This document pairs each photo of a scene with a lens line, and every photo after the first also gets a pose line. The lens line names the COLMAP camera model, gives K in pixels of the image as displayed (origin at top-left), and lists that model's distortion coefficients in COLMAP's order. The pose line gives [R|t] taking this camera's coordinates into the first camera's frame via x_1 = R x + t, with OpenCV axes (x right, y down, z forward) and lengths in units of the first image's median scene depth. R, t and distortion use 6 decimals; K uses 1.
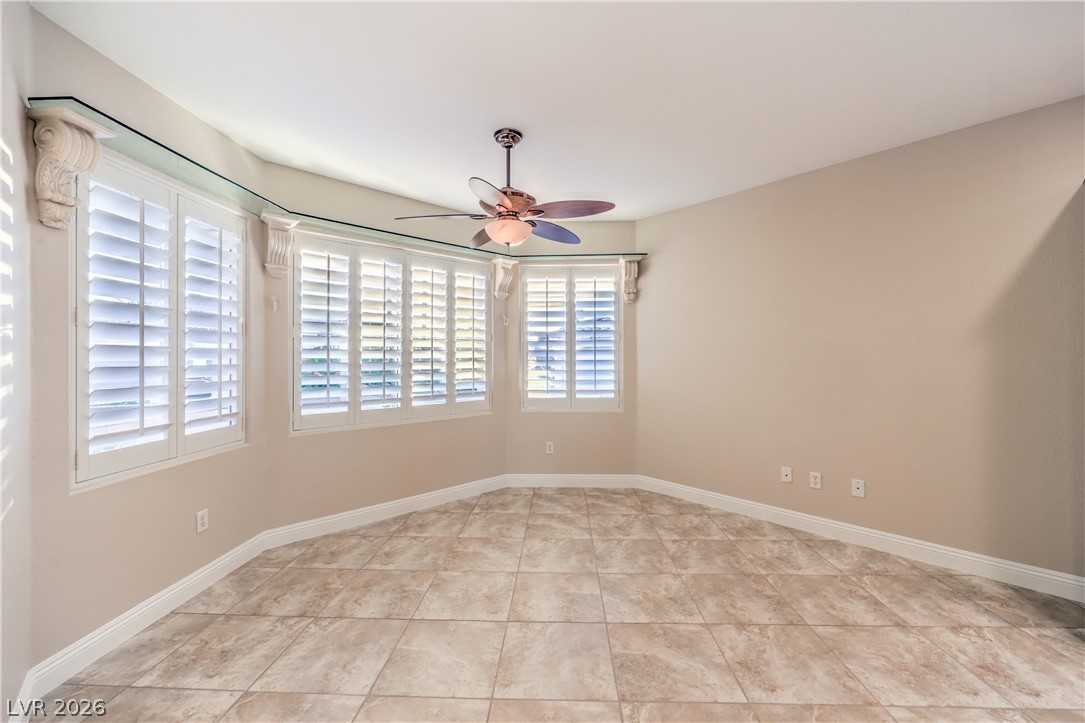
lens RADIAL K [[434.4, 0, 541.8], [0, 434.4, 356.6], [0, 0, 1]] dist [-0.001670, 0.000106]
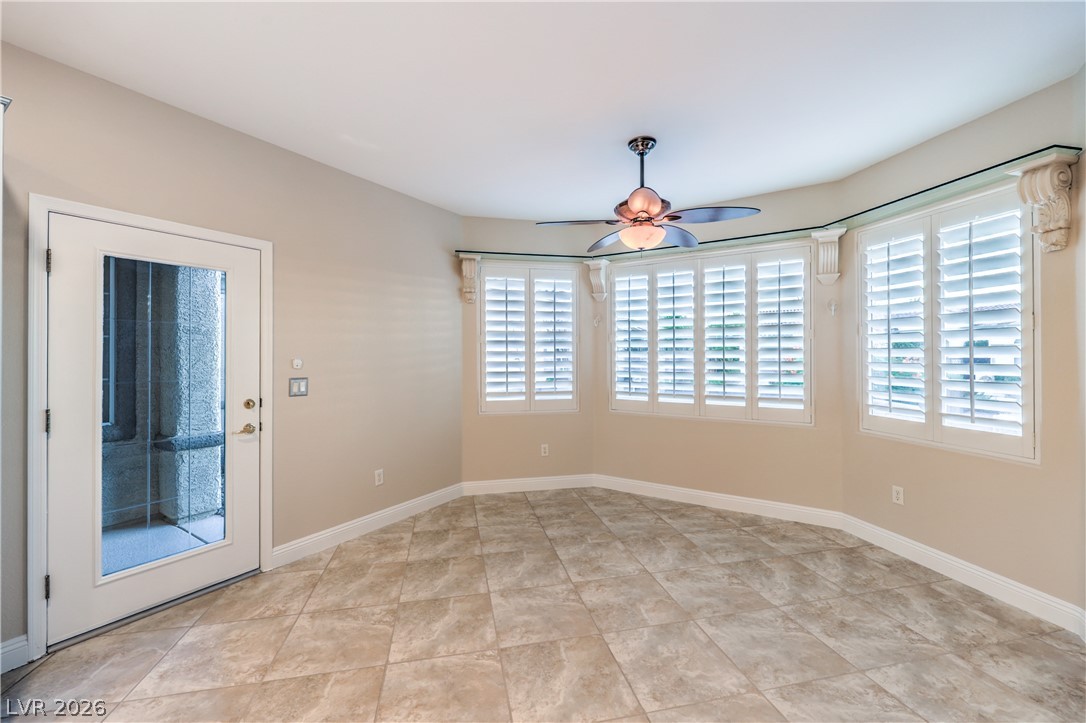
lens RADIAL K [[439.0, 0, 545.6], [0, 439.0, 349.8], [0, 0, 1]] dist [-0.001475, 0.000115]
pose [[0.255616, -0.007859, -0.966747, 0.731661], [0.003519, 0.999968, -0.007199, -0.011032], [0.966772, -0.001562, 0.255635, 0.429535]]
